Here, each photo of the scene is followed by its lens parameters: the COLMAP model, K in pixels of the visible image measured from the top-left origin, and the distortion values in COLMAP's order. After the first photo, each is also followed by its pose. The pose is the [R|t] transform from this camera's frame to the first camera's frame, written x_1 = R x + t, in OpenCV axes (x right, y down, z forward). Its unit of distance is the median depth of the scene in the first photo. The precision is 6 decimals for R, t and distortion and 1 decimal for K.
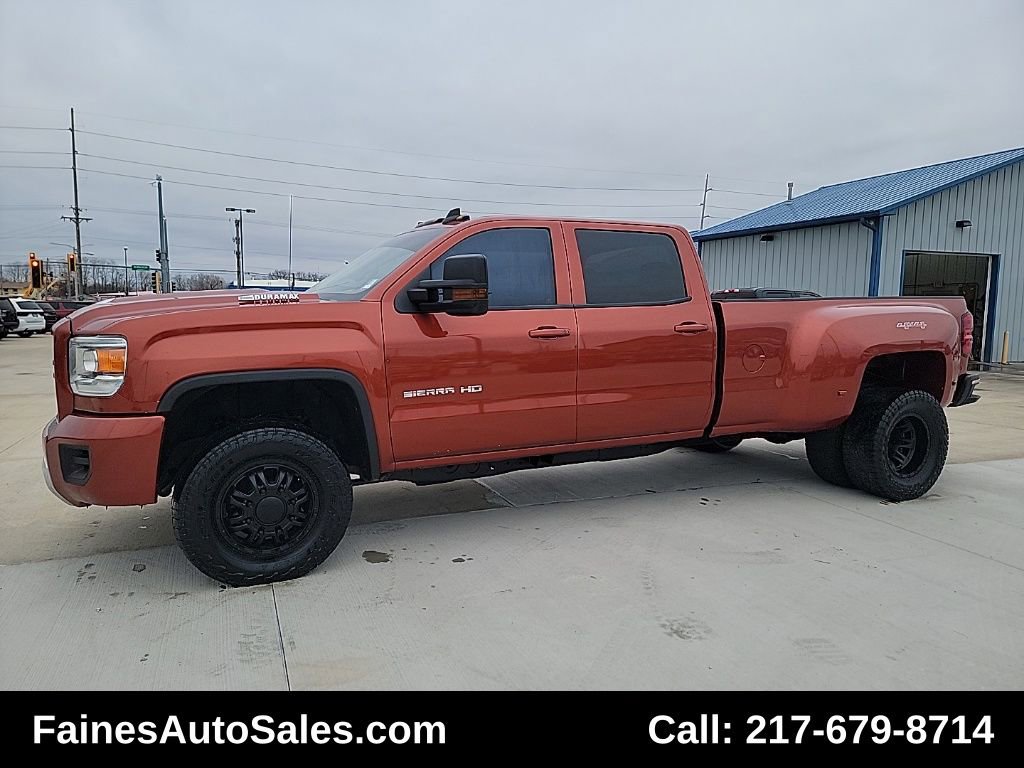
lens RADIAL K [[708.5, 0, 511.7], [0, 708.5, 381.7], [0, 0, 1]] dist [0.077073, -0.057621]
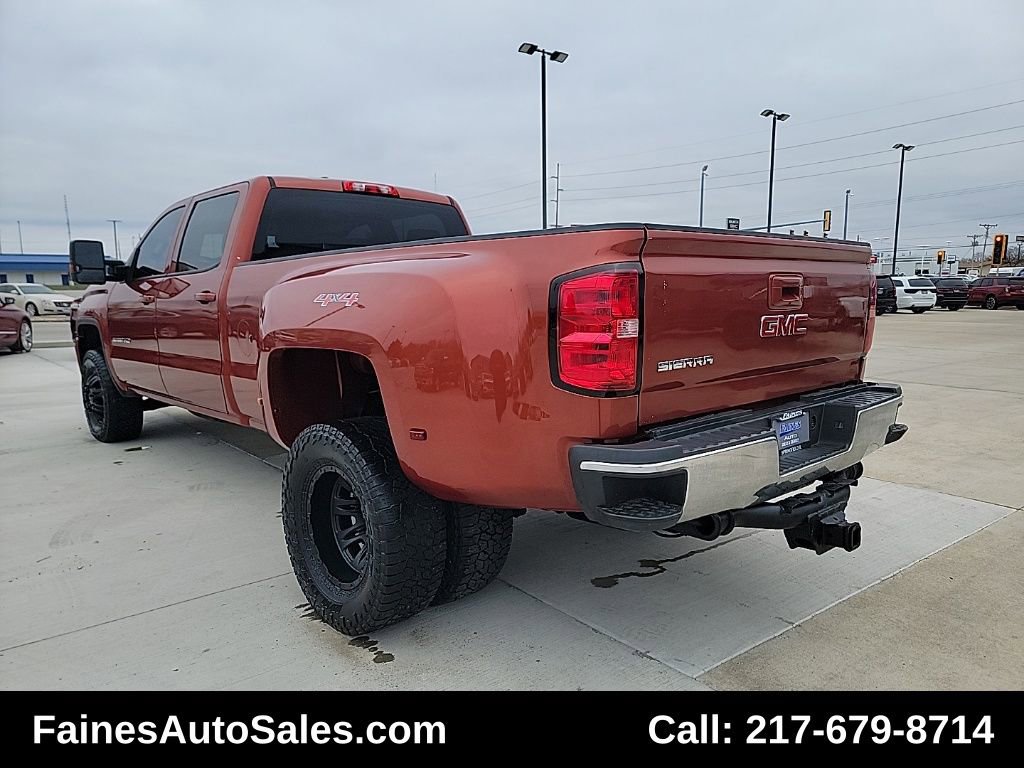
lens RADIAL K [[708.5, 0, 514.9], [0, 708.5, 394.9], [0, 0, 1]] dist [0.077073, -0.057621]
pose [[0.286006, 0.134905, -0.948684, 1.364021], [-0.088711, 0.989516, 0.113967, -0.100641], [0.954113, 0.051563, 0.294975, 1.228846]]
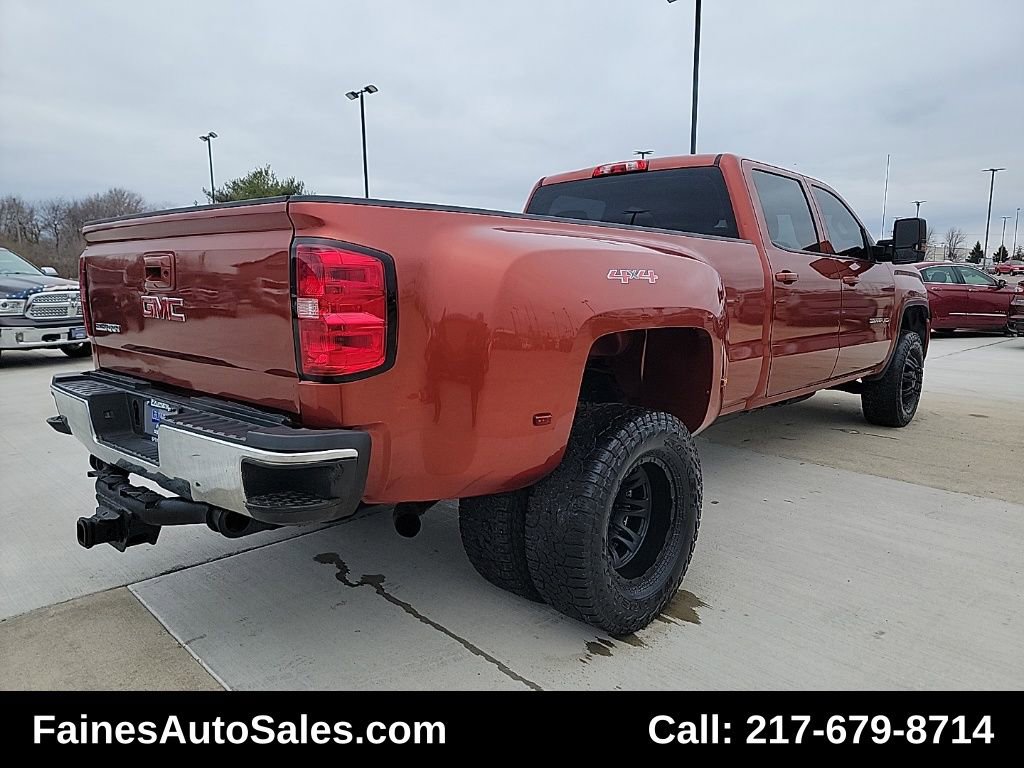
lens RADIAL K [[708.5, 0, 515.6], [0, 708.5, 381.5], [0, 0, 1]] dist [0.077073, -0.057621]
pose [[-0.931474, 0.049238, -0.360461, 0.764035], [-0.040169, 0.970822, 0.236412, -0.205656], [0.361584, 0.234691, -0.902318, 2.309109]]
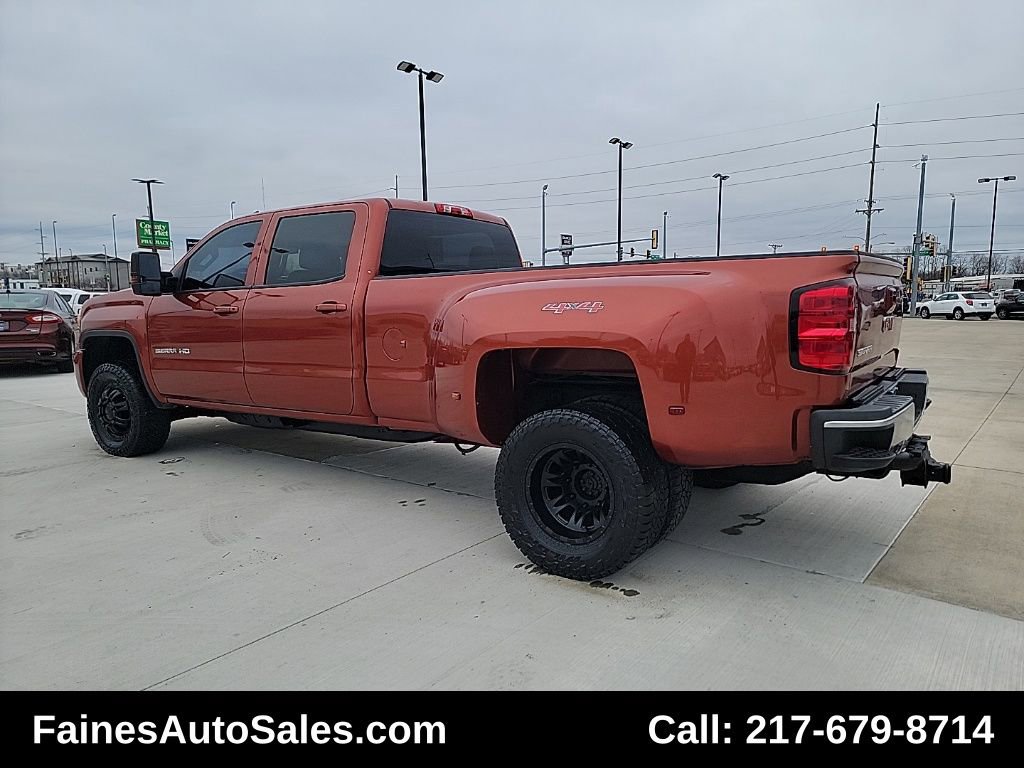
lens RADIAL K [[708.5, 0, 521.4], [0, 708.5, 385.8], [0, 0, 1]] dist [0.077073, -0.057621]
pose [[0.504557, 0.096072, -0.858017, 1.355595], [-0.076451, 0.994857, 0.066437, -0.059496], [0.859987, 0.032075, 0.509307, 0.810553]]
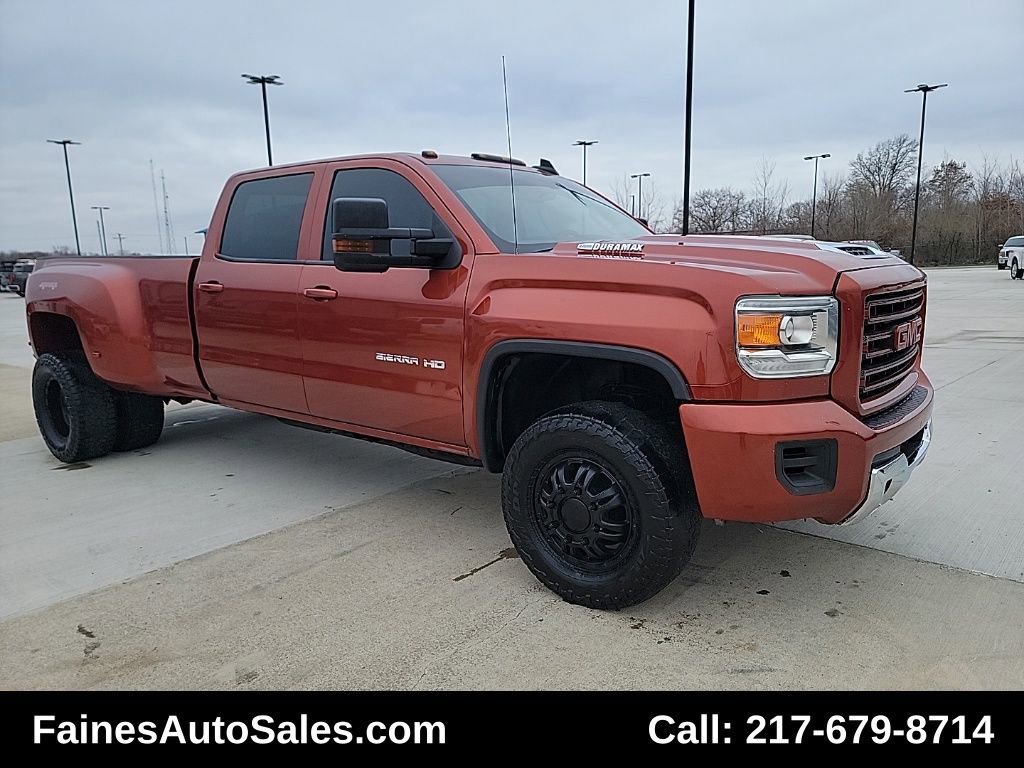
lens RADIAL K [[708.5, 0, 522.3], [0, 708.5, 395.6], [0, 0, 1]] dist [0.077073, -0.057621]
pose [[-0.432018, -0.161495, 0.887288, -1.063239], [0.111944, 0.966626, 0.230441, -0.166274], [-0.894890, 0.198881, -0.399522, 1.577003]]
